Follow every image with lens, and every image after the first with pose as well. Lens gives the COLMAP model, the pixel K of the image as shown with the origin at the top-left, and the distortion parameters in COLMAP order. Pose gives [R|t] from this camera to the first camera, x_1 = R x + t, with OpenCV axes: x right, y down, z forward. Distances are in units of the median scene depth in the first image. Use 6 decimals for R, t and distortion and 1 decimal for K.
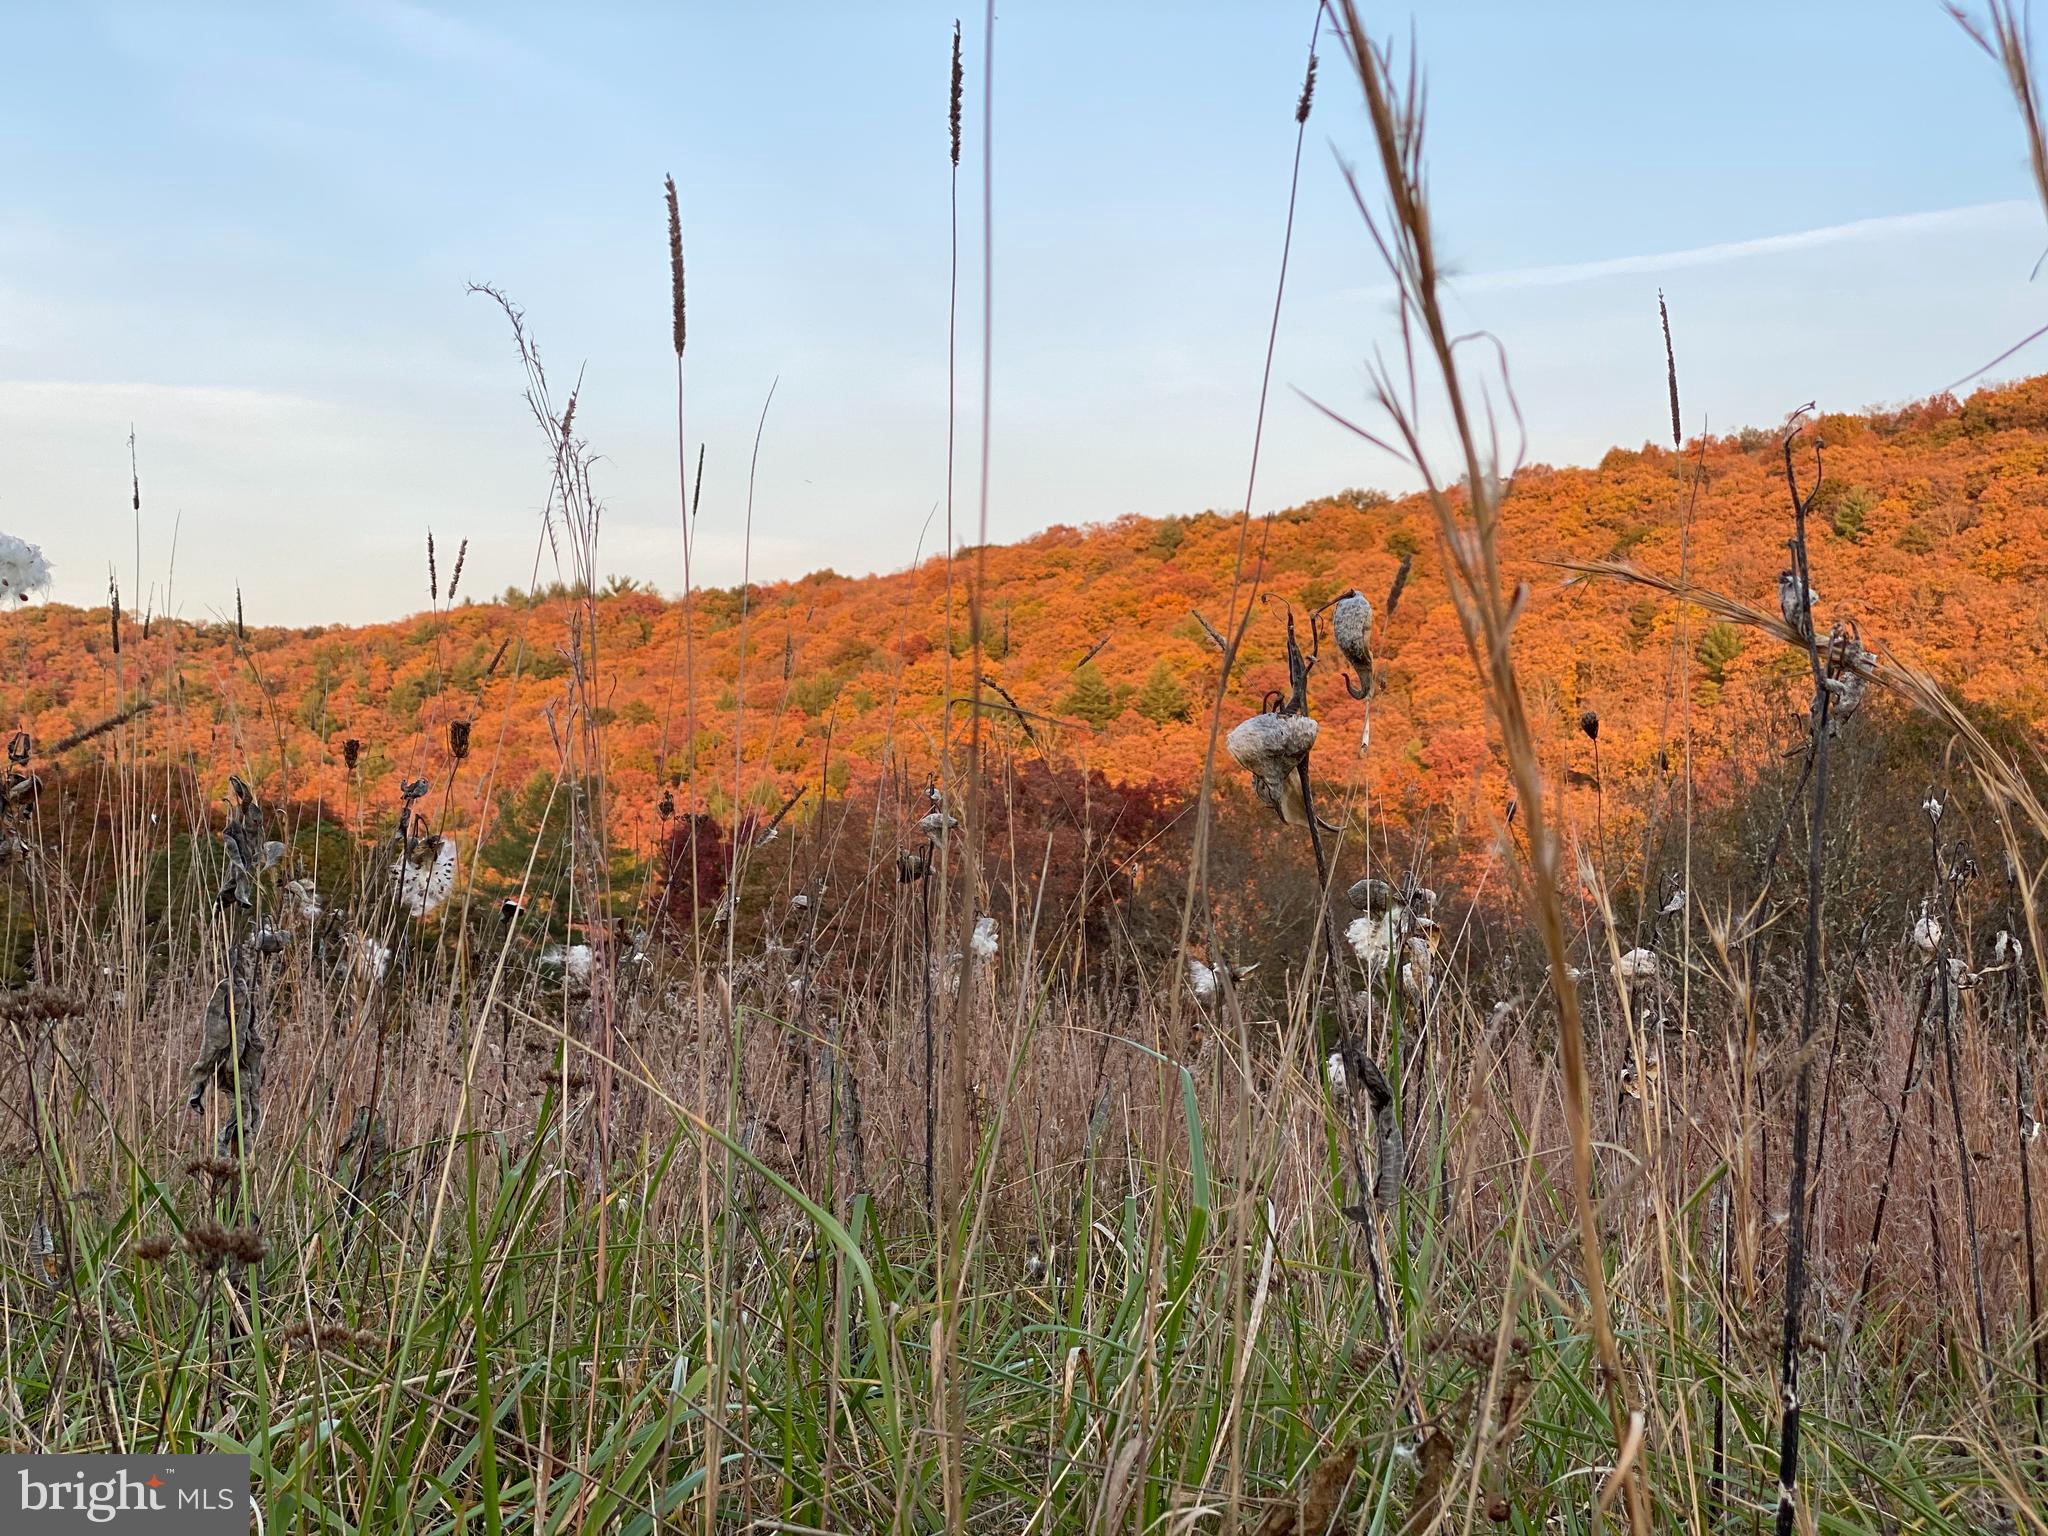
lens RADIAL K [[3104.4, 0, 1023.5], [0, 3104.4, 765.3], [0, 0, 1]] dist [-0.045181, 0.000000]
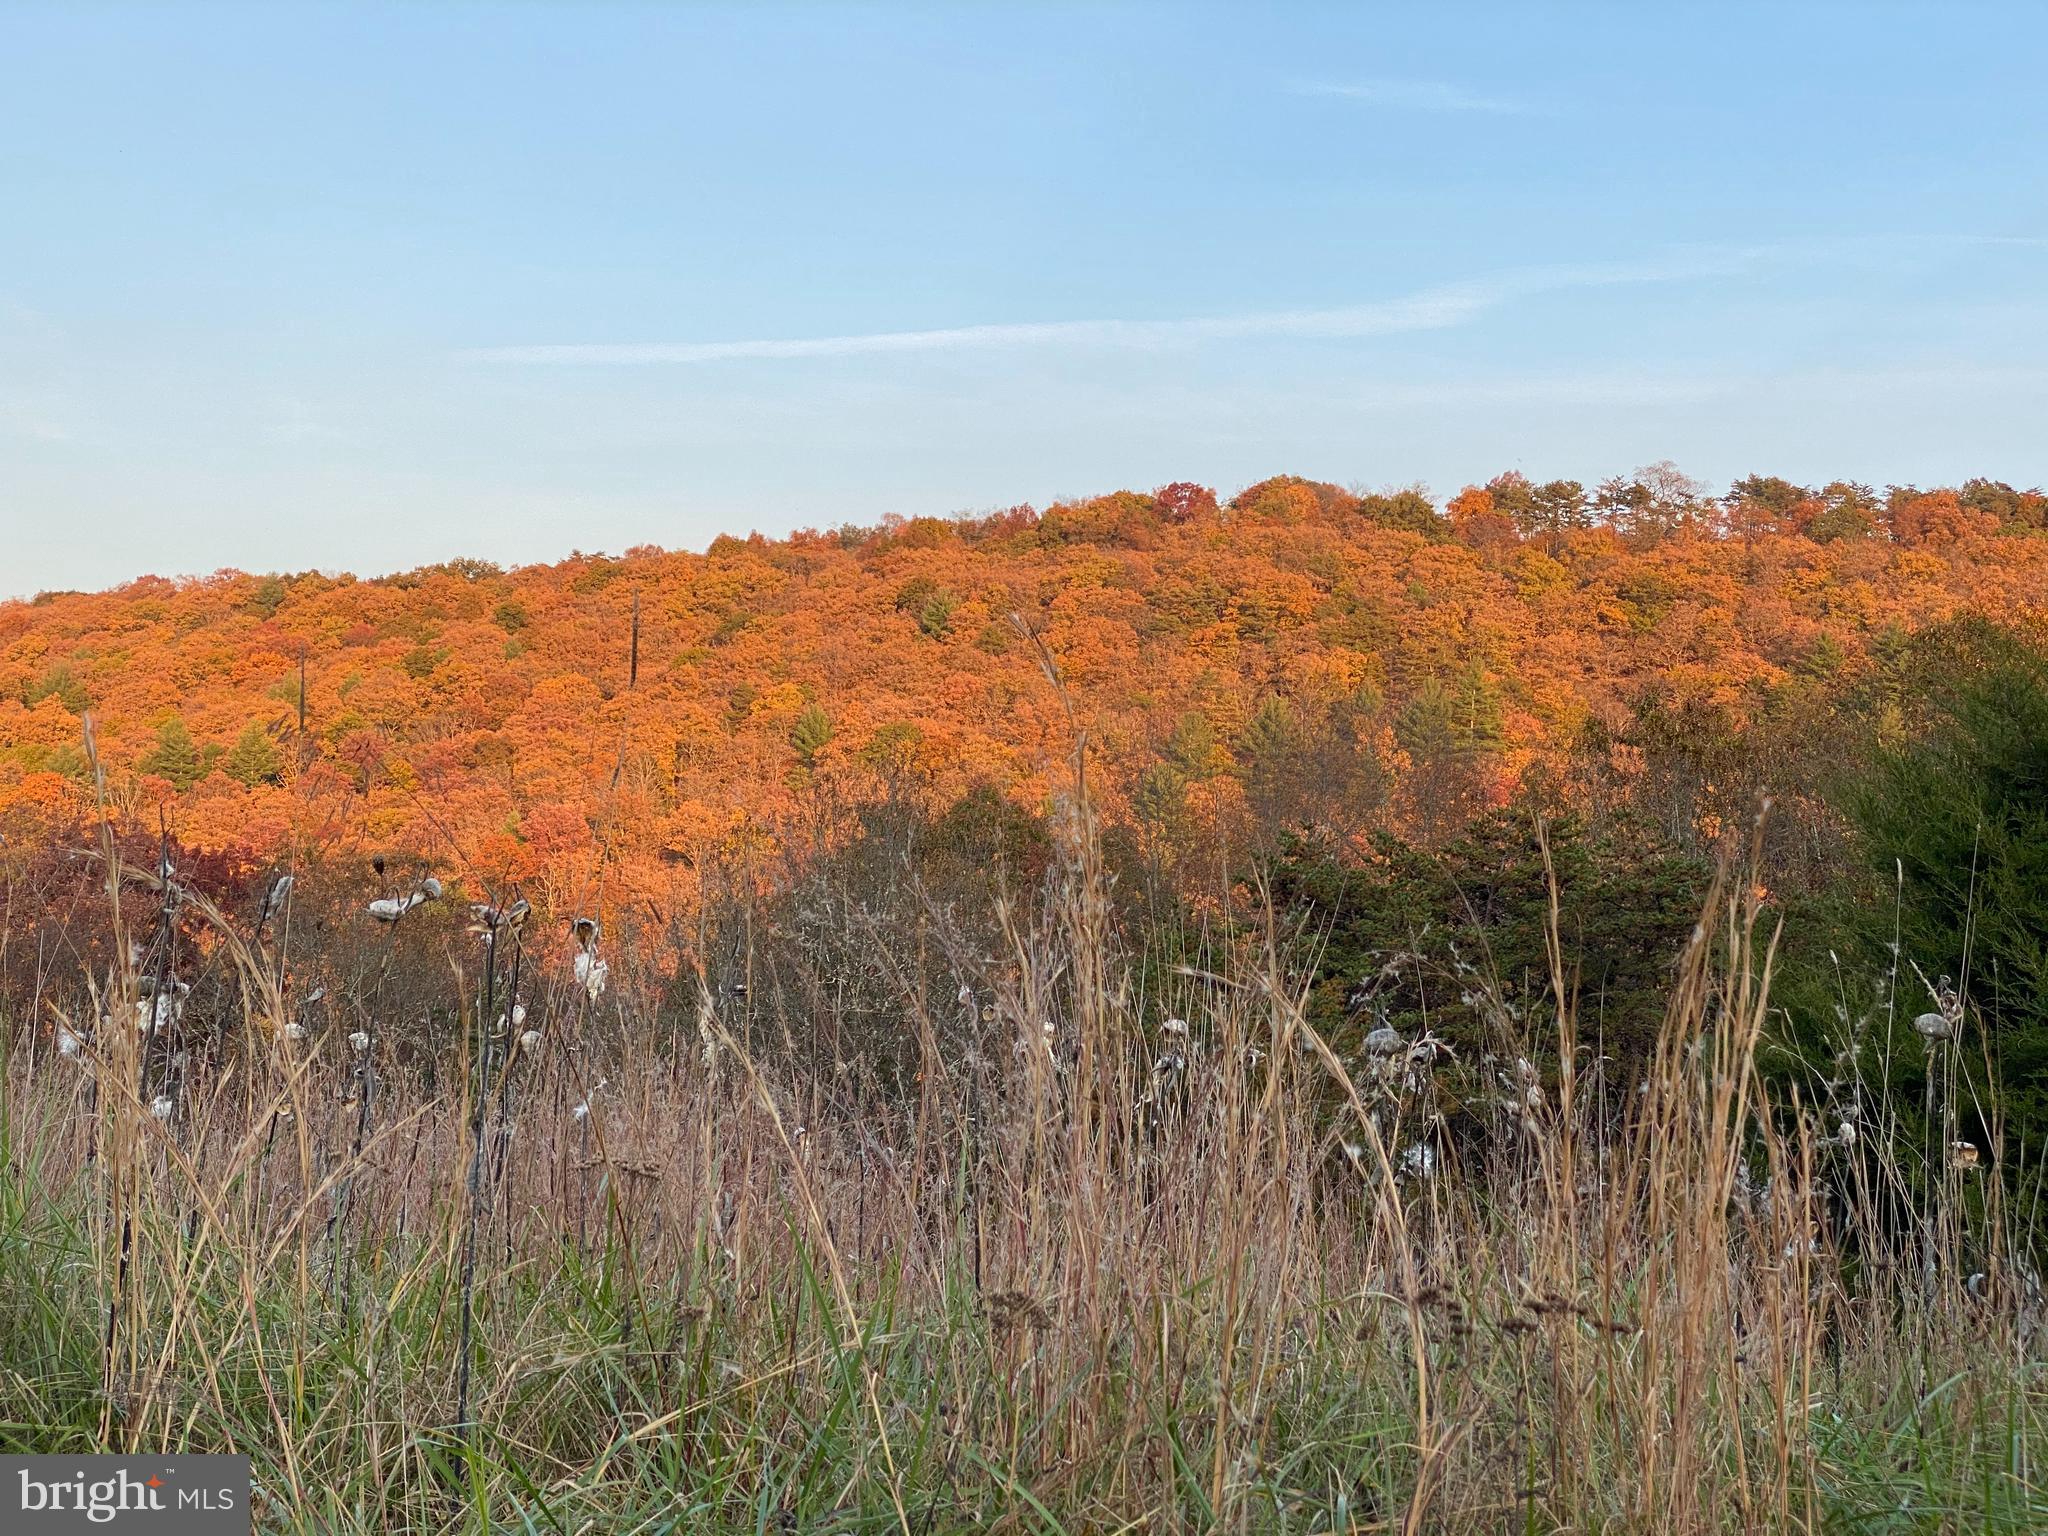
lens RADIAL K [[3104.4, 0, 1024.2], [0, 3104.4, 772.0], [0, 0, 1]] dist [-0.045181, 0.000000]
pose [[0.919351, 0.042446, 0.391143, -0.115726], [-0.028745, 0.998753, -0.040821, 0.015094], [-0.392388, 0.026285, 0.919424, 0.017368]]
